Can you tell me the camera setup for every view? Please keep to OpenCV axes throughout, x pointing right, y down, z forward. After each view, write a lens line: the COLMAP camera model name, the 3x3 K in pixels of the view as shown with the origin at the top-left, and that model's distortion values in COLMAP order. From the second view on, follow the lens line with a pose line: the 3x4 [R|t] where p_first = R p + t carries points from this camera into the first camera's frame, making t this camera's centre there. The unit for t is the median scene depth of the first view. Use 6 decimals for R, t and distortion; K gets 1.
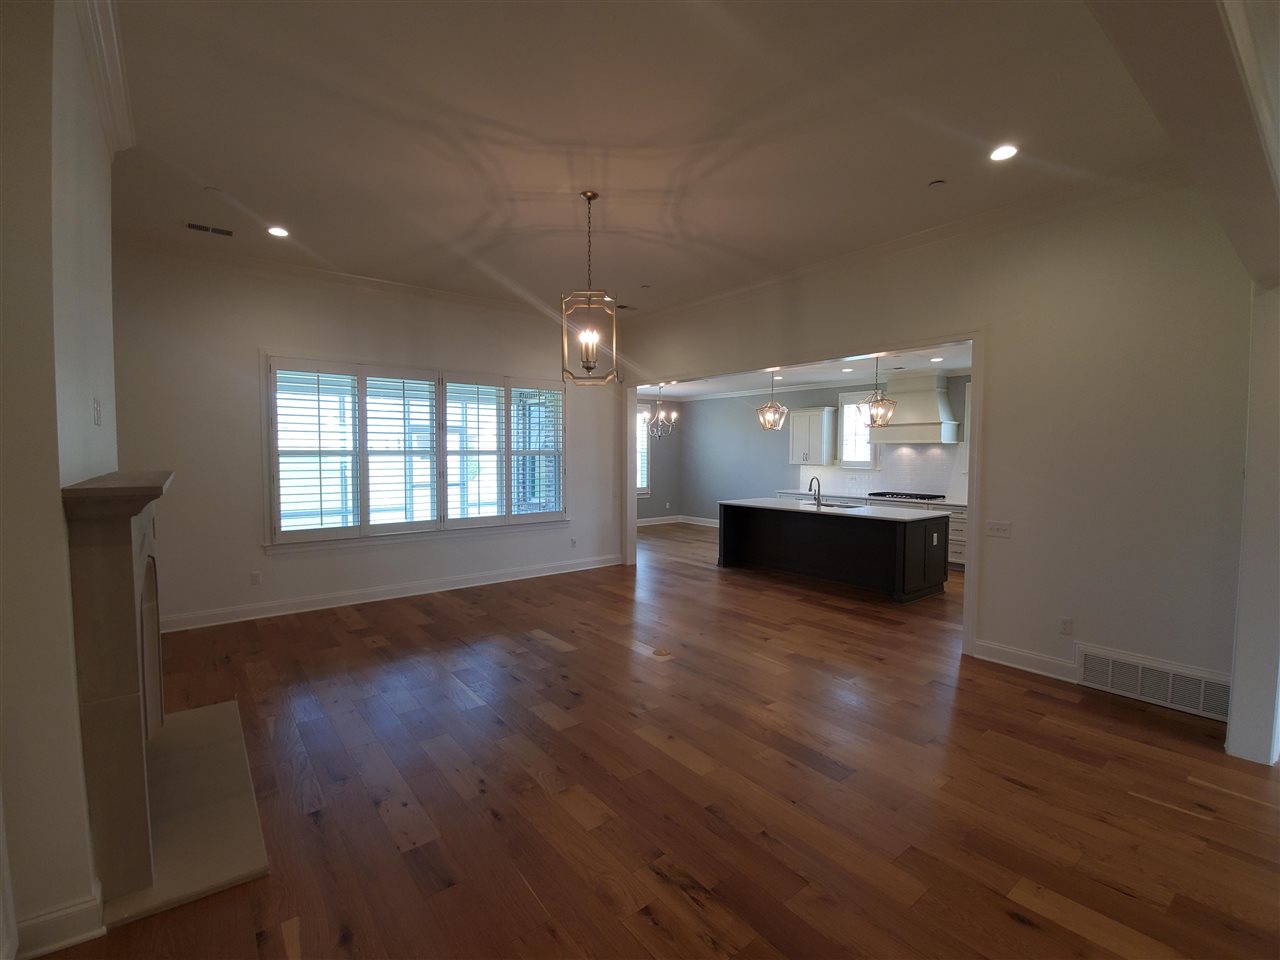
lens RADIAL K [[571.2, 0, 633.7], [0, 571.2, 479.3], [0, 0, 1]] dist [0.002406, -0.011663]
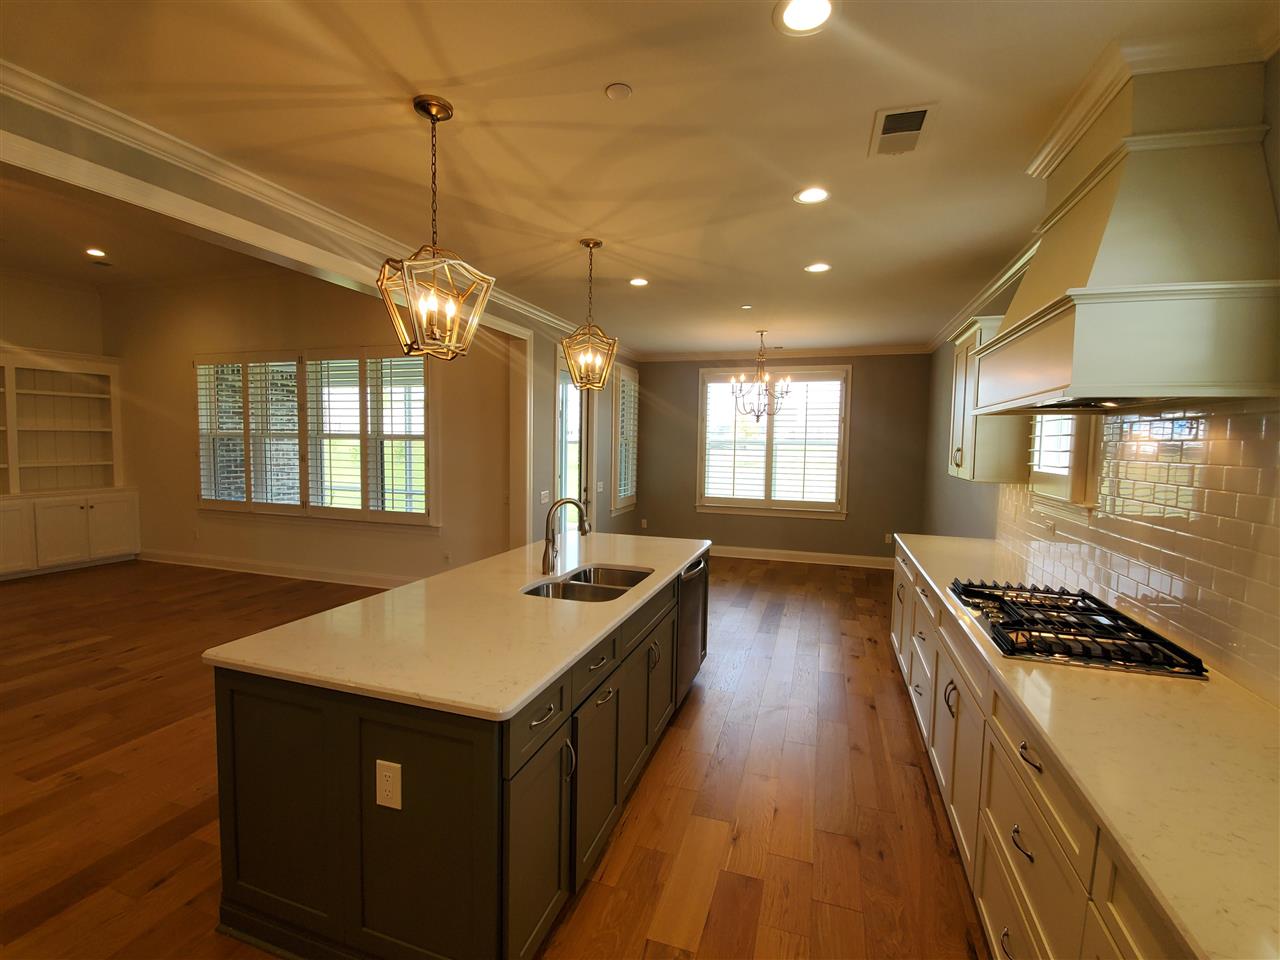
lens RADIAL K [[571.2, 0, 633.7], [0, 571.2, 479.3], [0, 0, 1]] dist [0.002406, -0.011663]
pose [[0.554959, 0.062540, -0.829524, 0.830177], [-0.055564, 0.997730, 0.038048, -0.043981], [0.830020, 0.024976, 0.557174, 1.006285]]
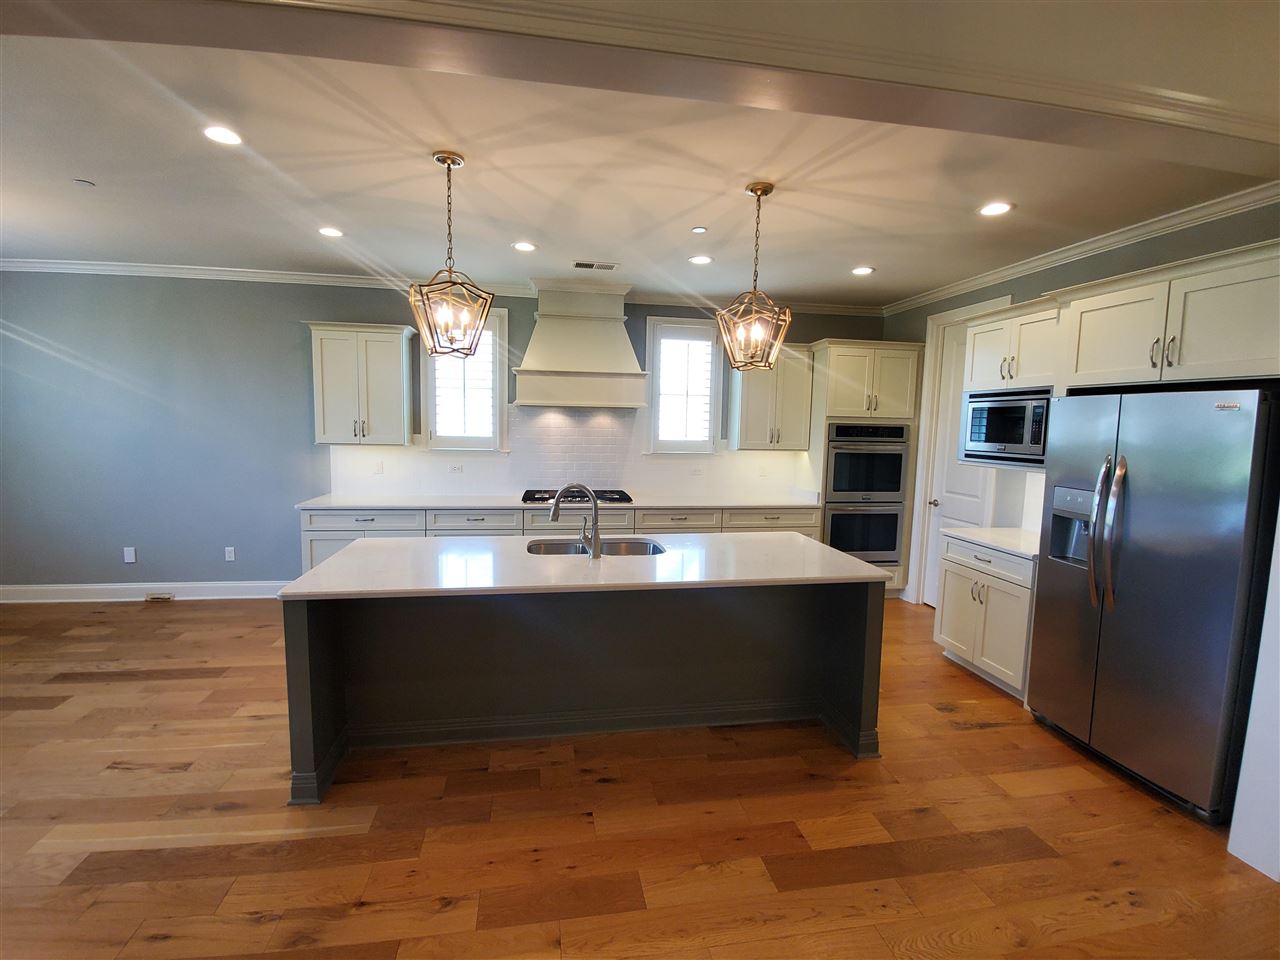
lens RADIAL K [[571.2, 0, 633.7], [0, 571.2, 479.3], [0, 0, 1]] dist [0.002406, -0.011663]
pose [[0.472843, -0.080576, 0.877455, -0.018900], [0.024672, 0.996630, 0.078224, -0.047387], [-0.880801, -0.015339, 0.473238, 0.955428]]
